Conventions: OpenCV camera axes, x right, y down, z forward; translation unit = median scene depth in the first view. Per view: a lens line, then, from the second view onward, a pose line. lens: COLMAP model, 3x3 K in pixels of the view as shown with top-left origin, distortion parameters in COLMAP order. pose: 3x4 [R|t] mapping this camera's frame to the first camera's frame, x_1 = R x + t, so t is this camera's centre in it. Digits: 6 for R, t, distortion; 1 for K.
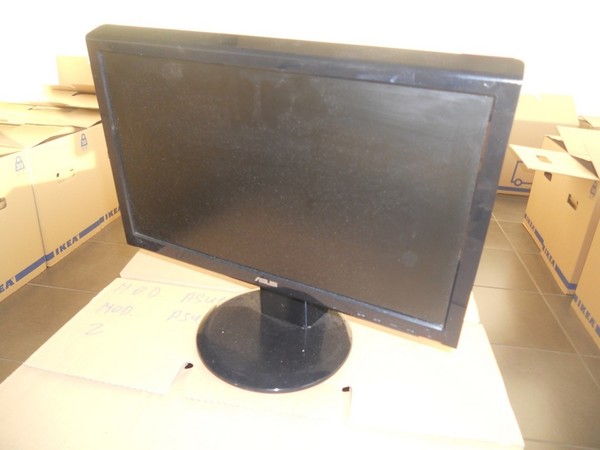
lens RADIAL K [[480.9, 0, 300.0], [0, 480.9, 225.0], [0, 0, 1]] dist [-0.051923, -0.000621]
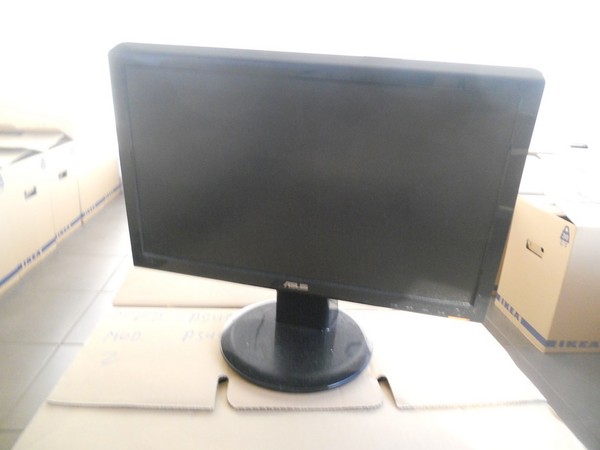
lens RADIAL K [[480.9, 0, 300.0], [0, 480.9, 225.0], [0, 0, 1]] dist [-0.051923, -0.000621]
pose [[0.975496, -0.073564, 0.207353, -0.236438], [0.088614, 0.993992, -0.064243, 0.049143], [-0.201381, 0.081043, 0.976155, -0.019050]]
